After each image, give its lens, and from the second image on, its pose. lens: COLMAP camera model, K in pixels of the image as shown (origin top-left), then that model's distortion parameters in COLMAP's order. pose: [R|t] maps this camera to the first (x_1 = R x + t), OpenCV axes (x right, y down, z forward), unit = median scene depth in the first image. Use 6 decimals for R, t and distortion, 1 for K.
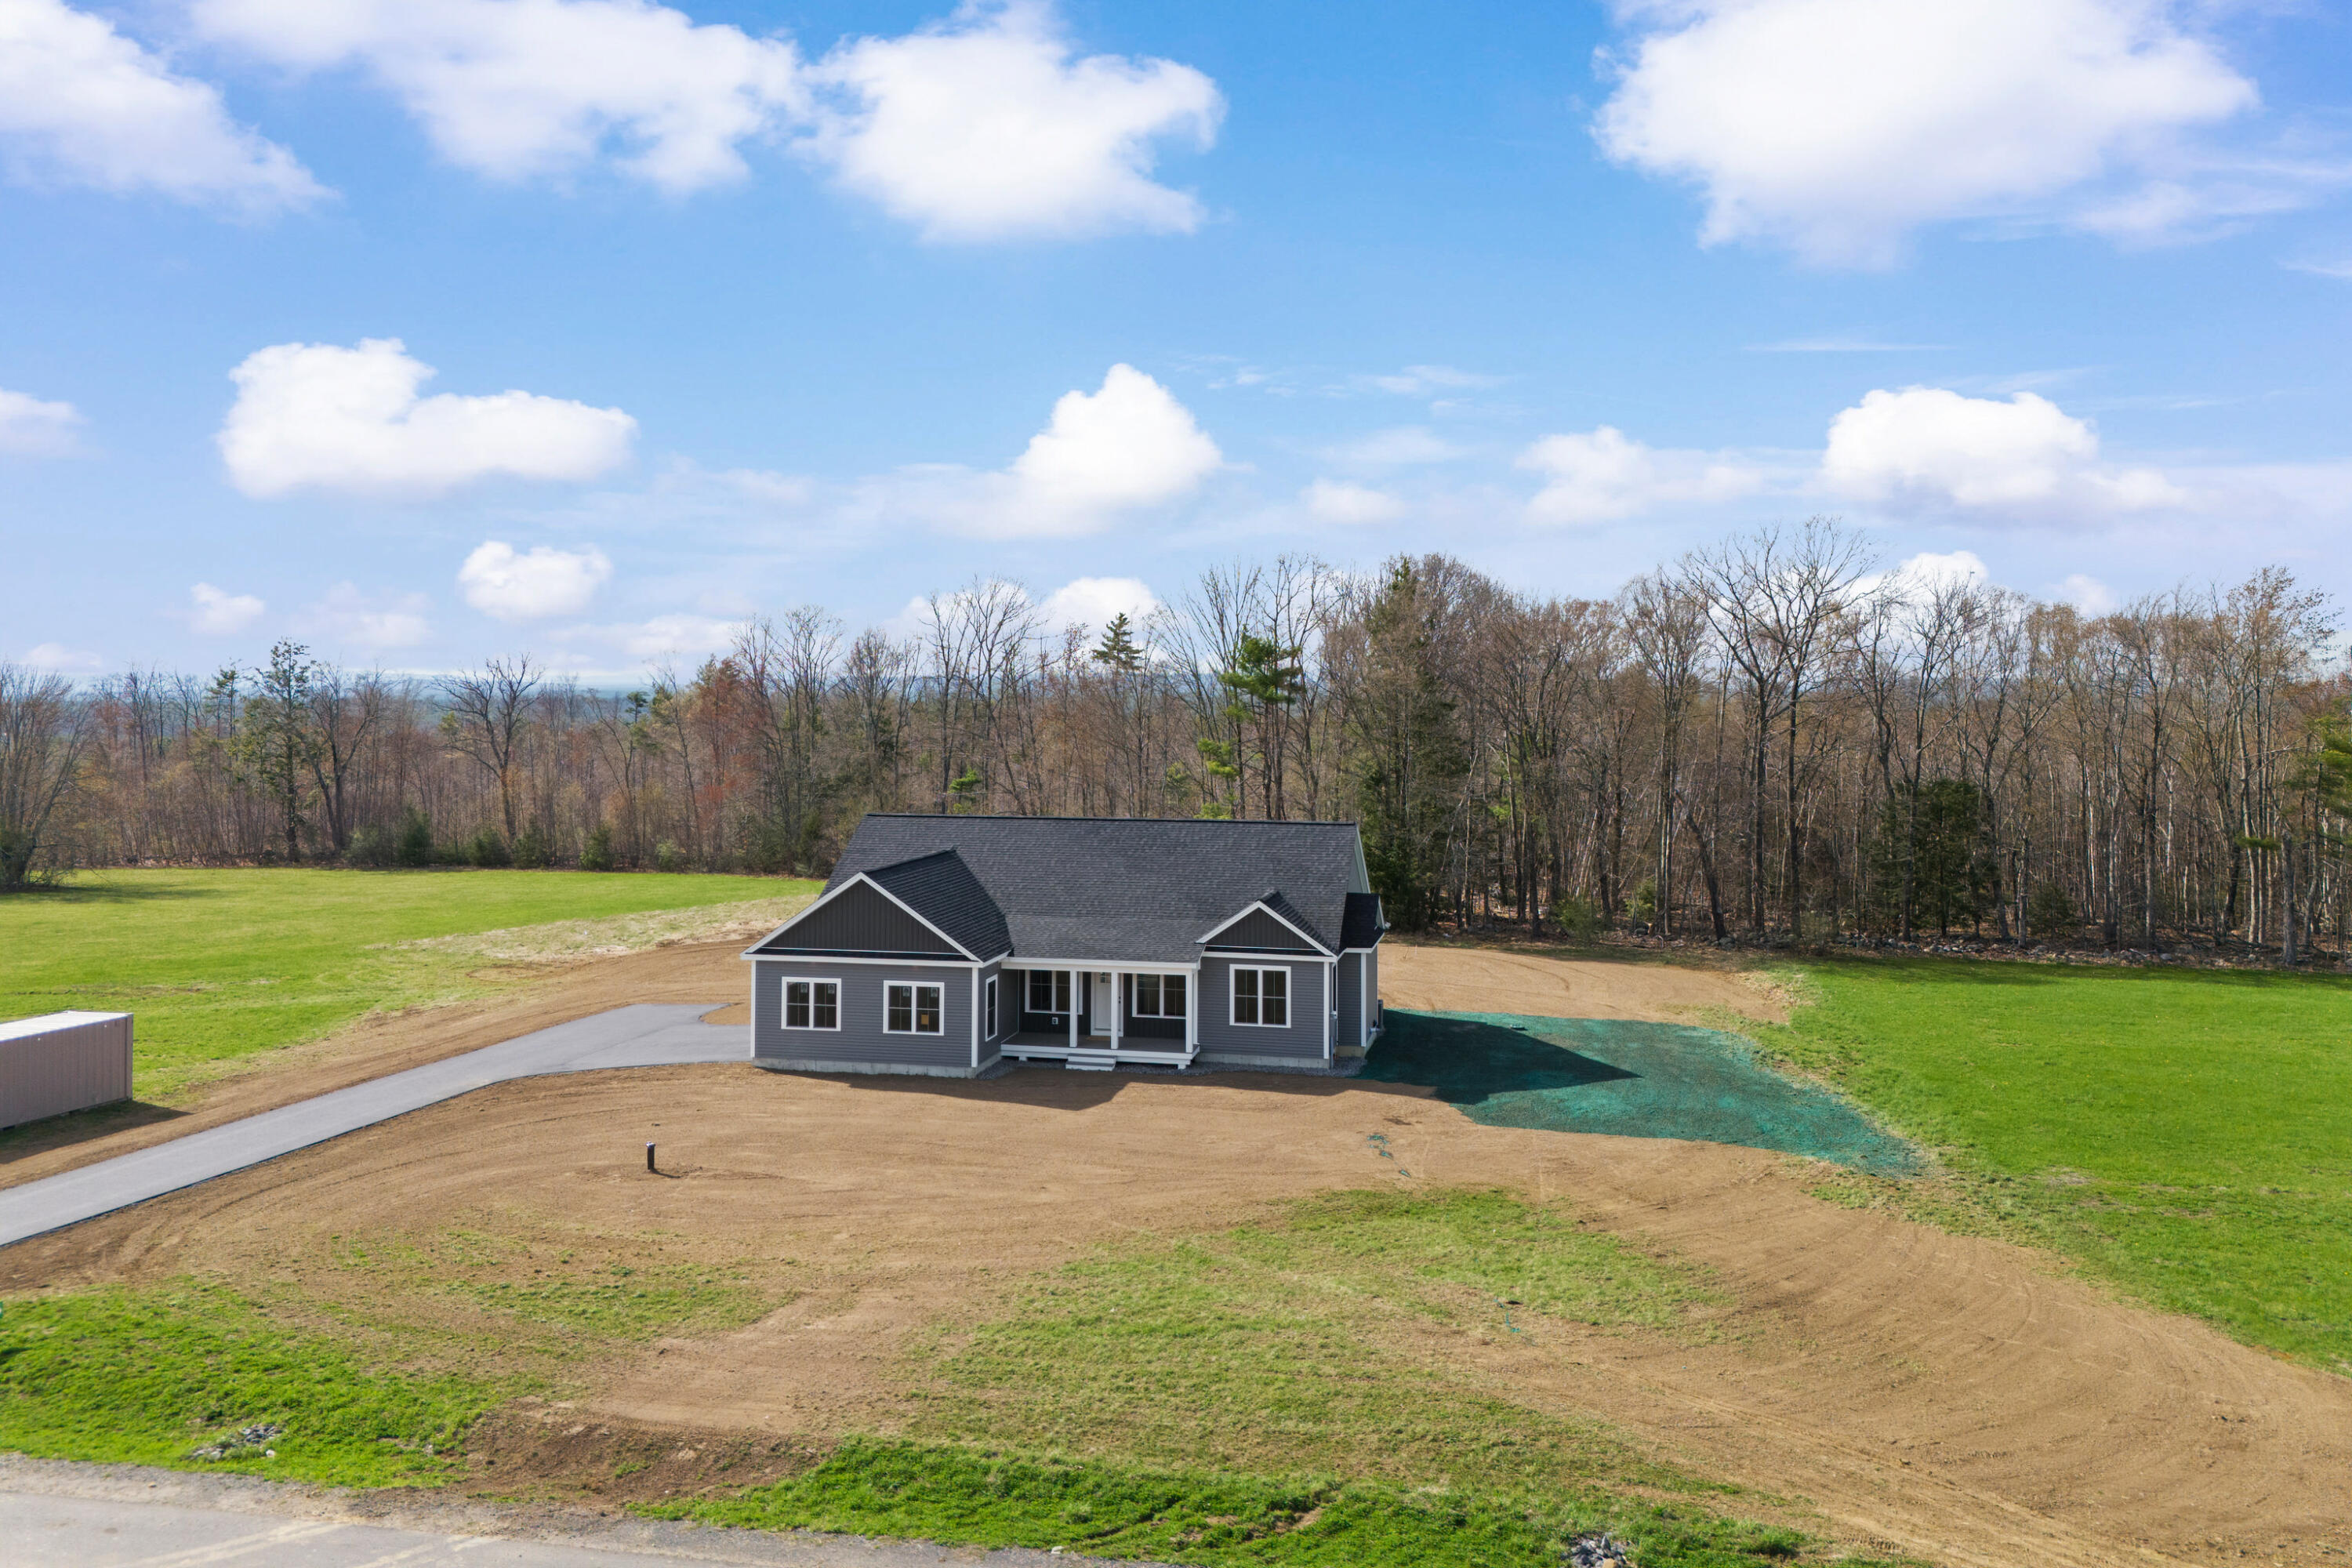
lens RADIAL K [[1677.3, 0, 1165.2], [0, 1677.3, 672.4], [0, 0, 1]] dist [0.050859, -0.001265]
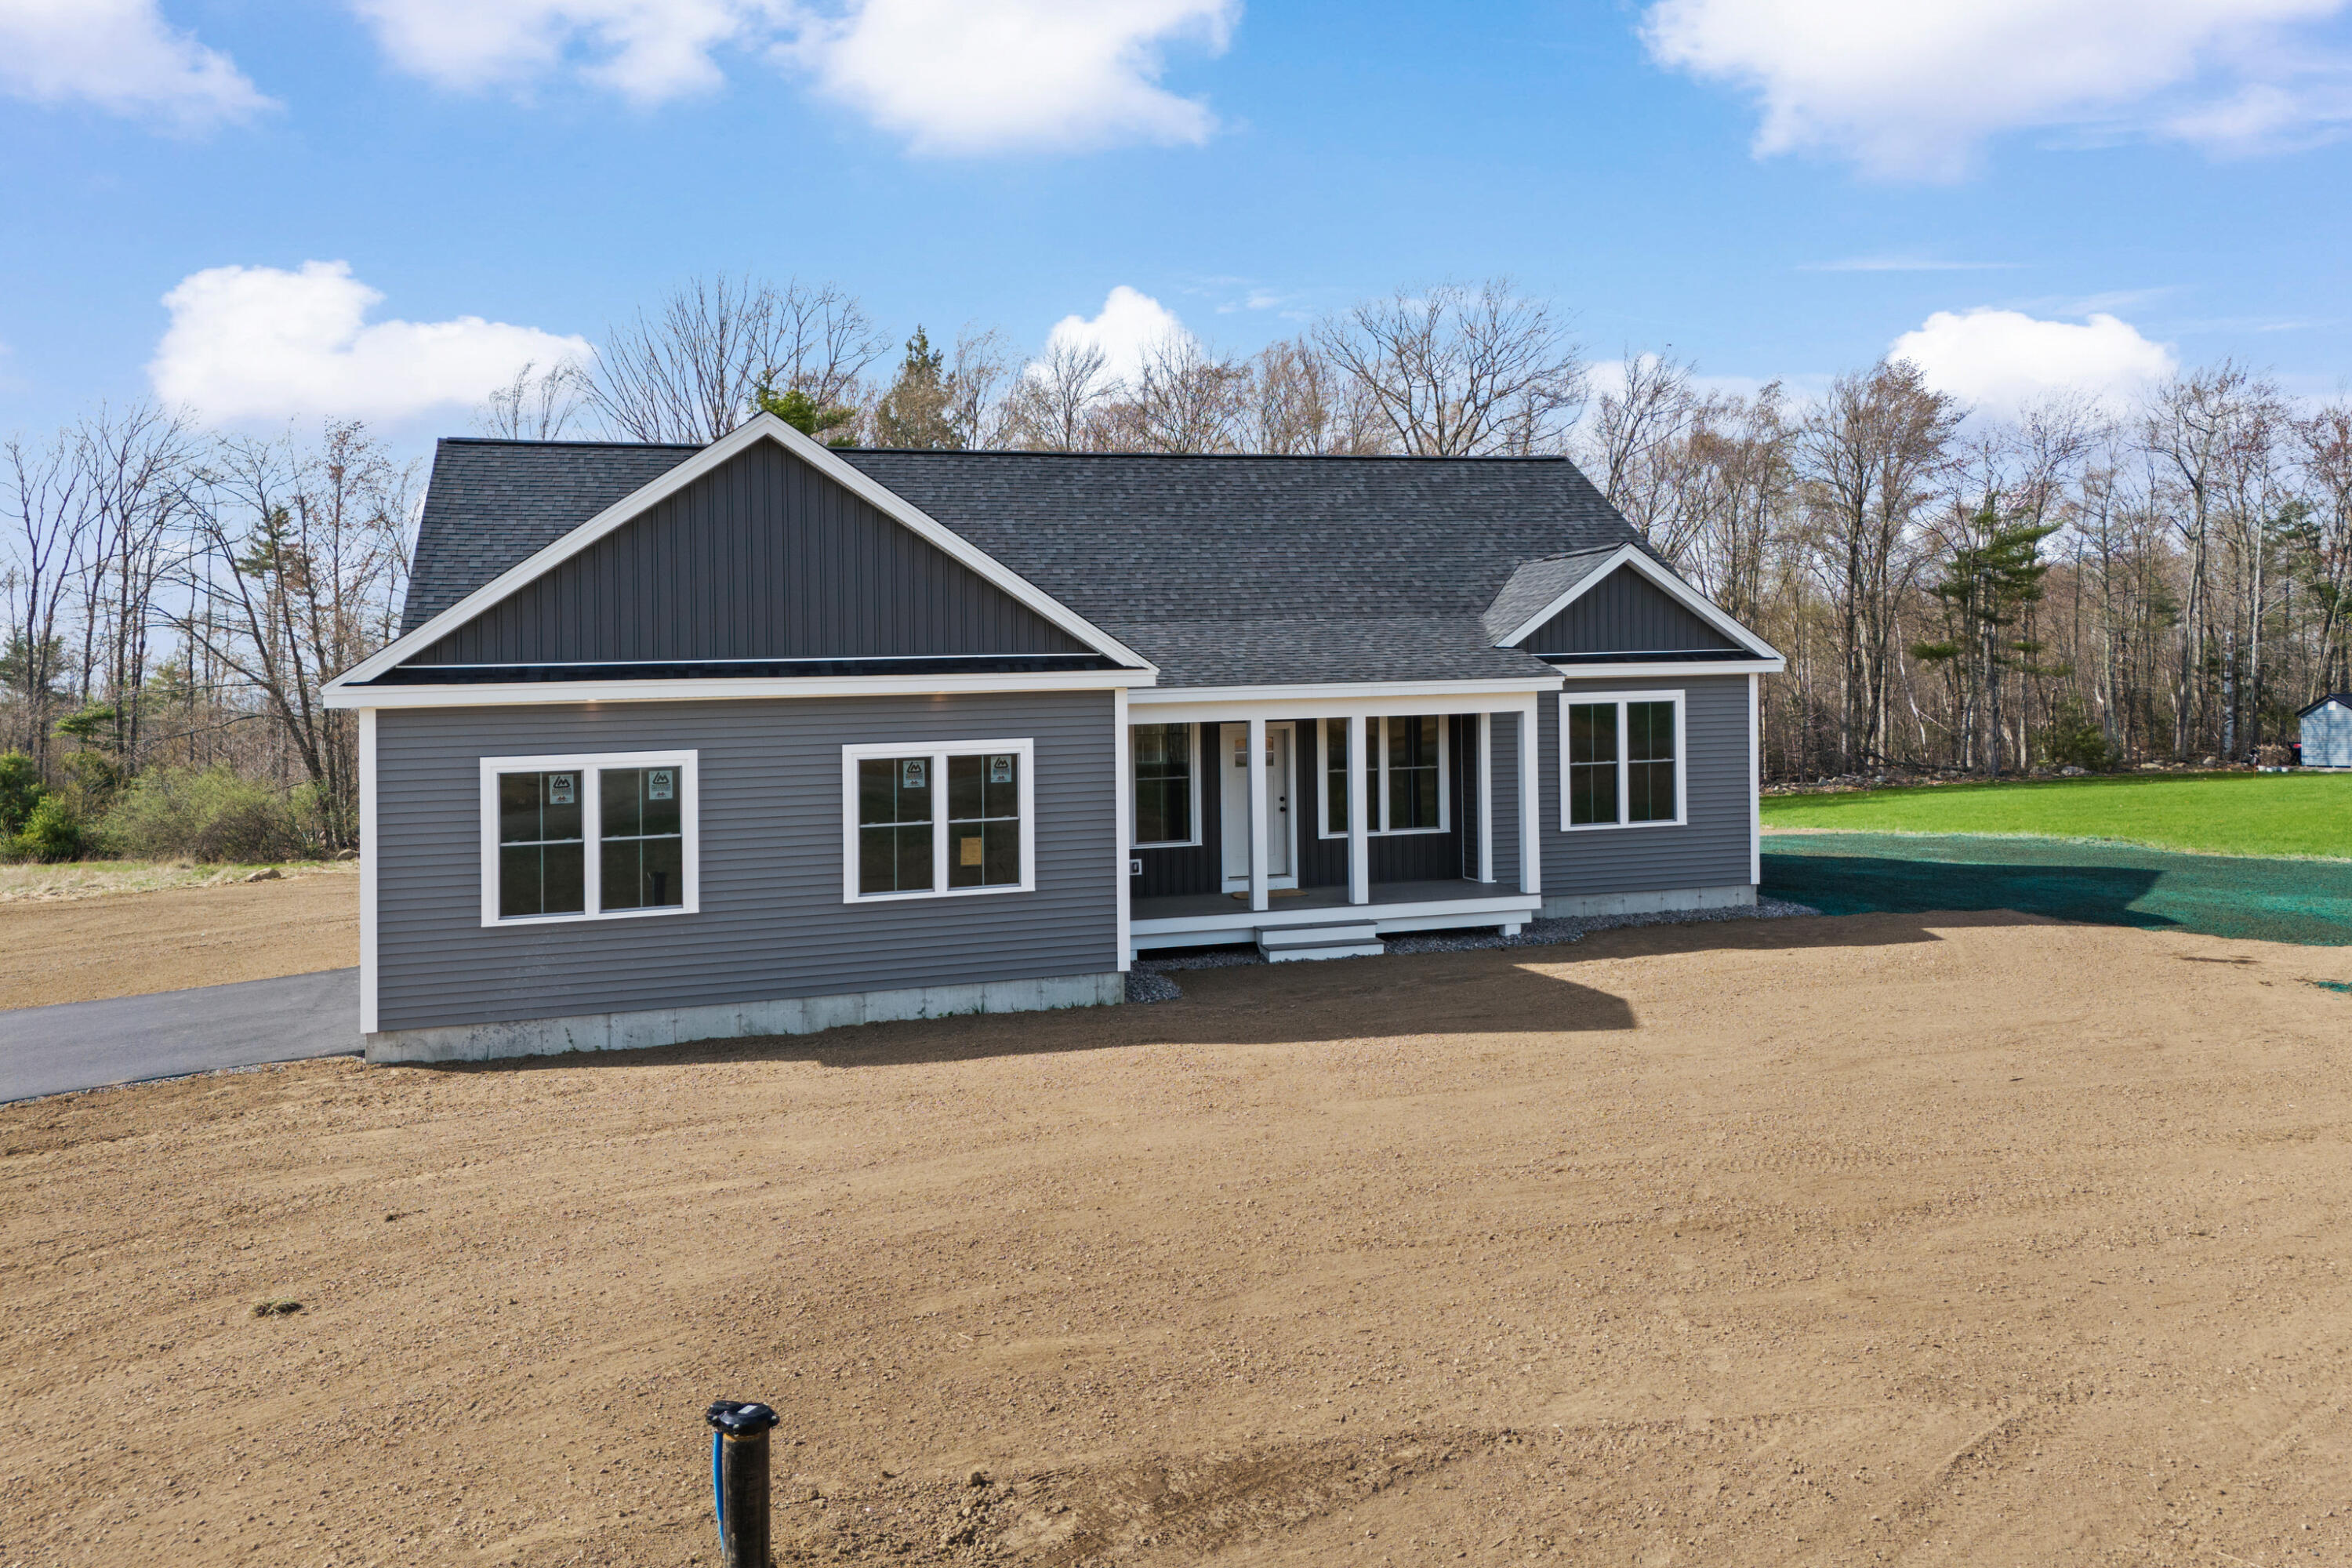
lens RADIAL K [[1717.8, 0, 1185.5], [0, 1717.8, 741.4], [0, 0, 1]] dist [0.082901, -0.080259]
pose [[0.870237, -0.039264, 0.491066, -0.268992], [0.020124, 0.998820, 0.044199, 0.165515], [-0.492222, -0.028582, 0.870000, 0.661099]]
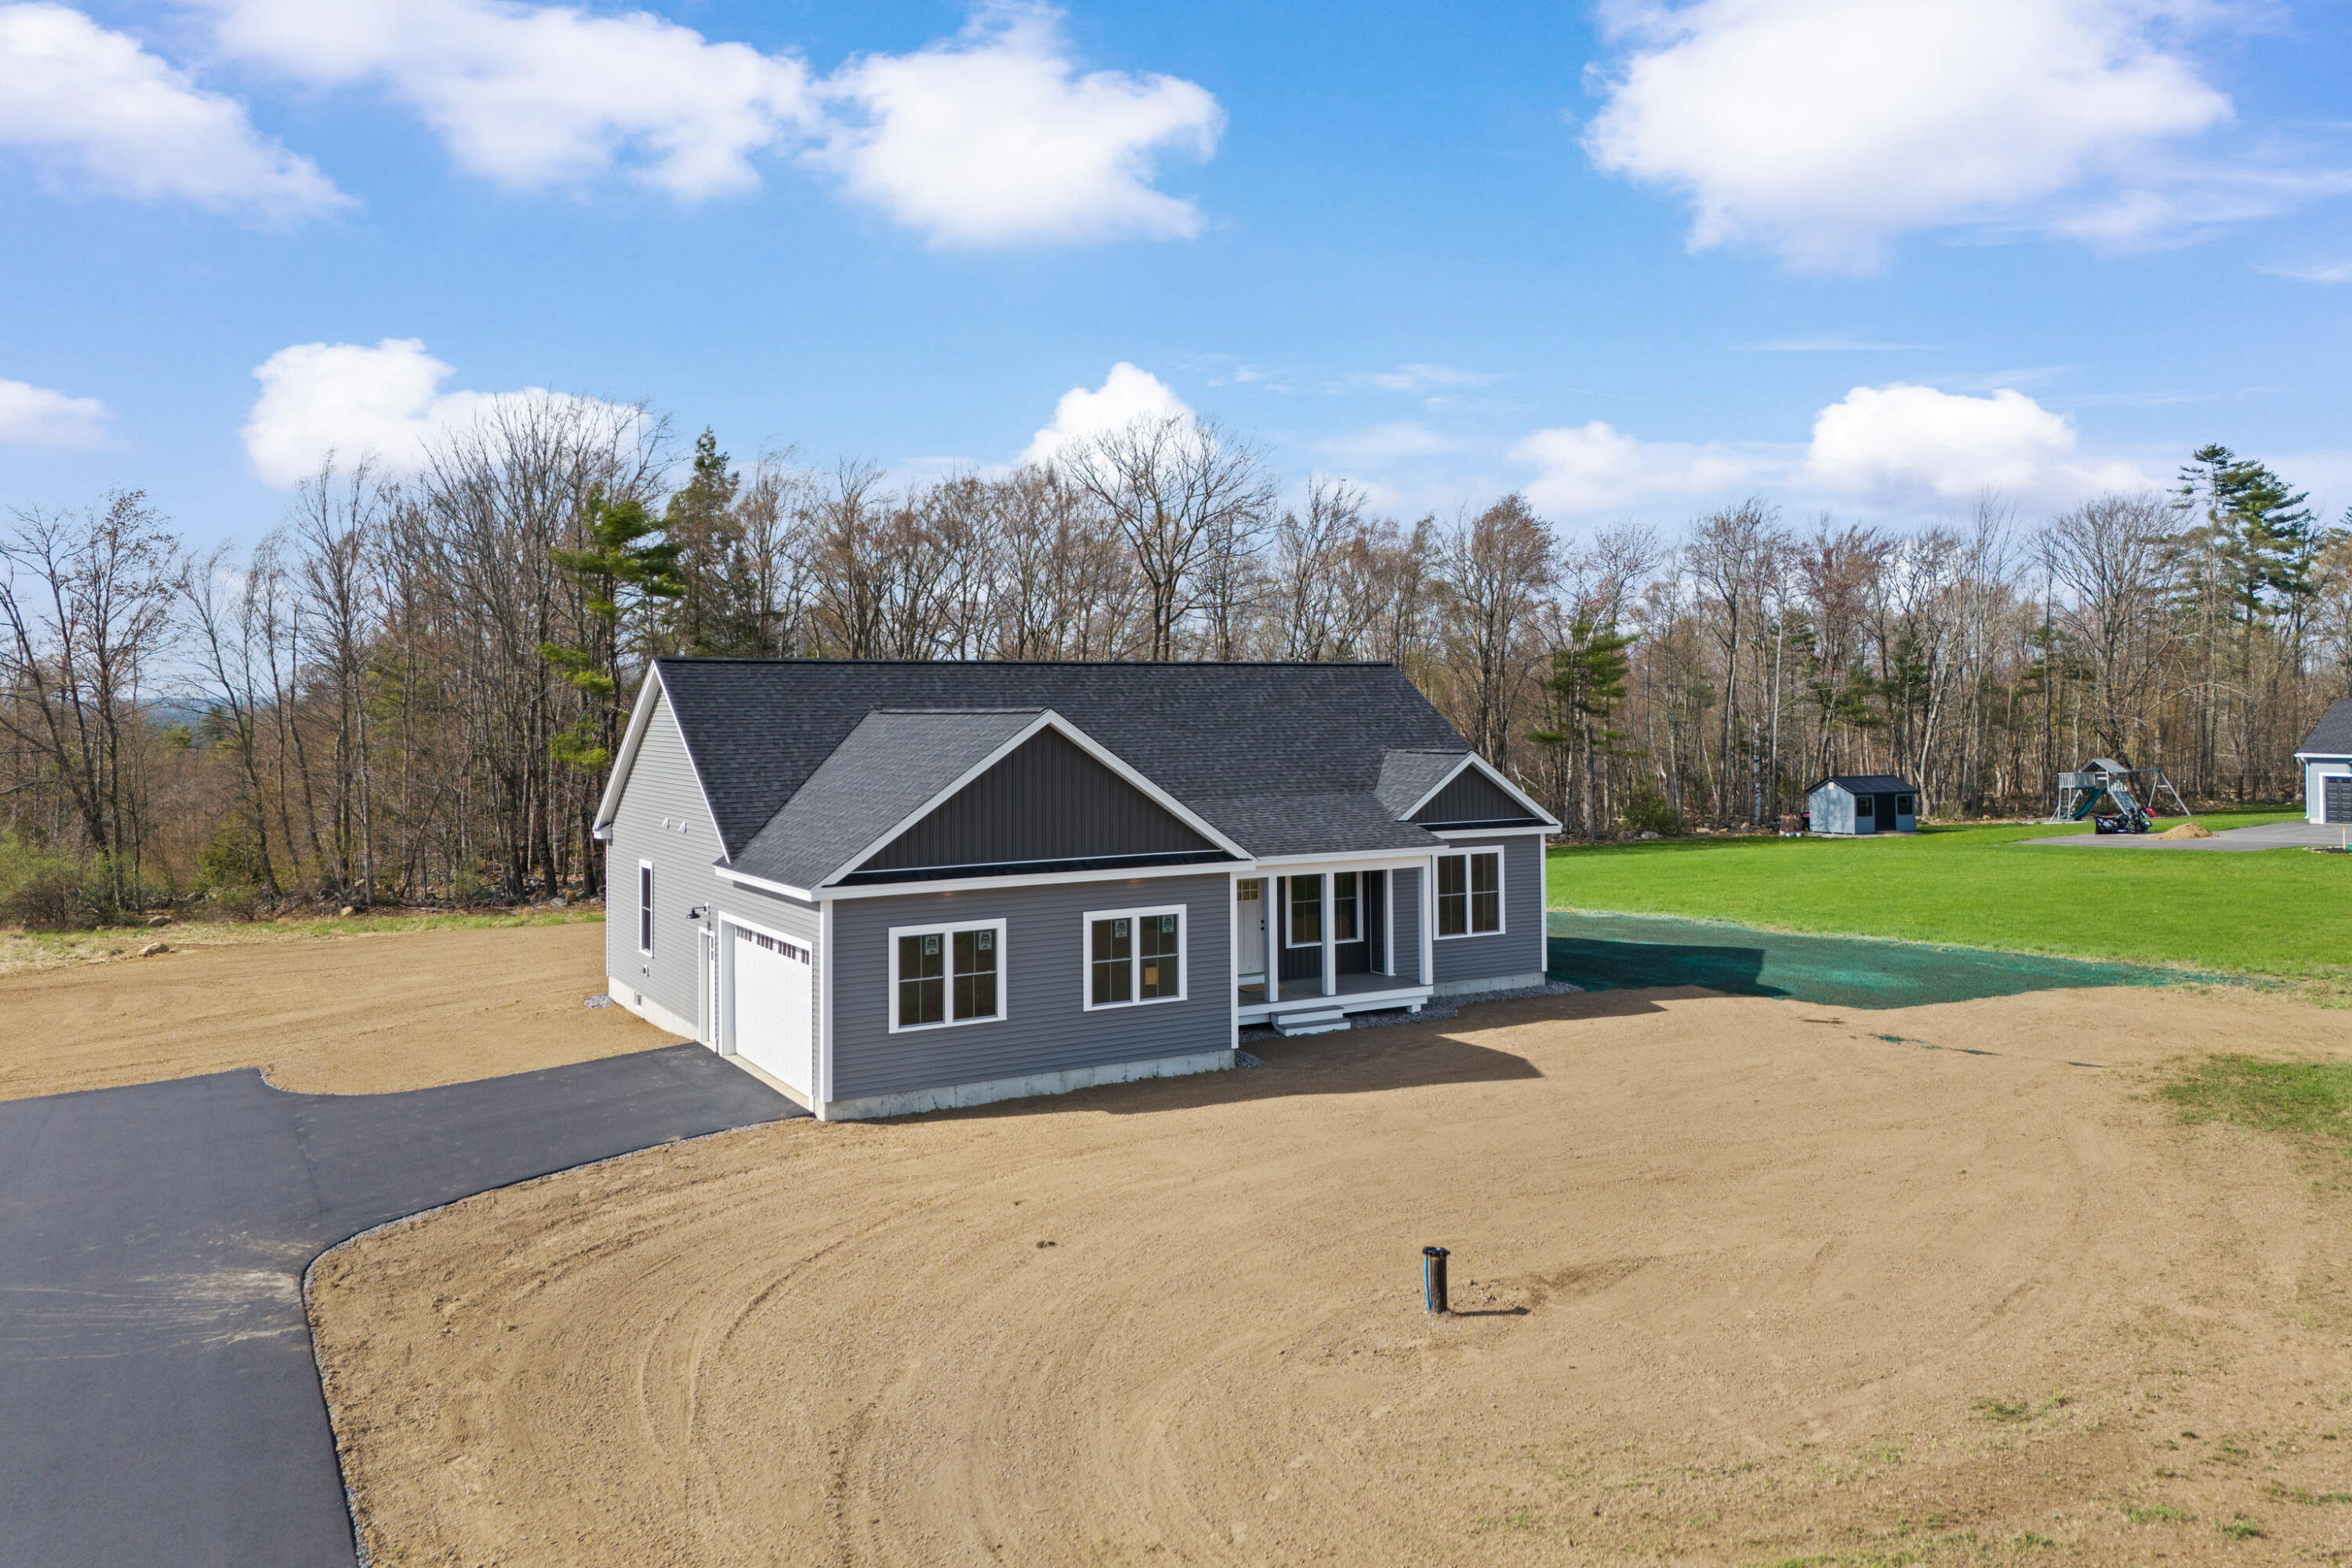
lens RADIAL K [[1721.2, 0, 1173.9], [0, 1721.2, 684.8], [0, 0, 1]] dist [0.081747, -0.082196]
pose [[0.734190, -0.000385, 0.678944, -0.507340], [-0.002994, 0.999988, 0.003805, 0.106614], [-0.678938, -0.004827, 0.734180, 0.569371]]
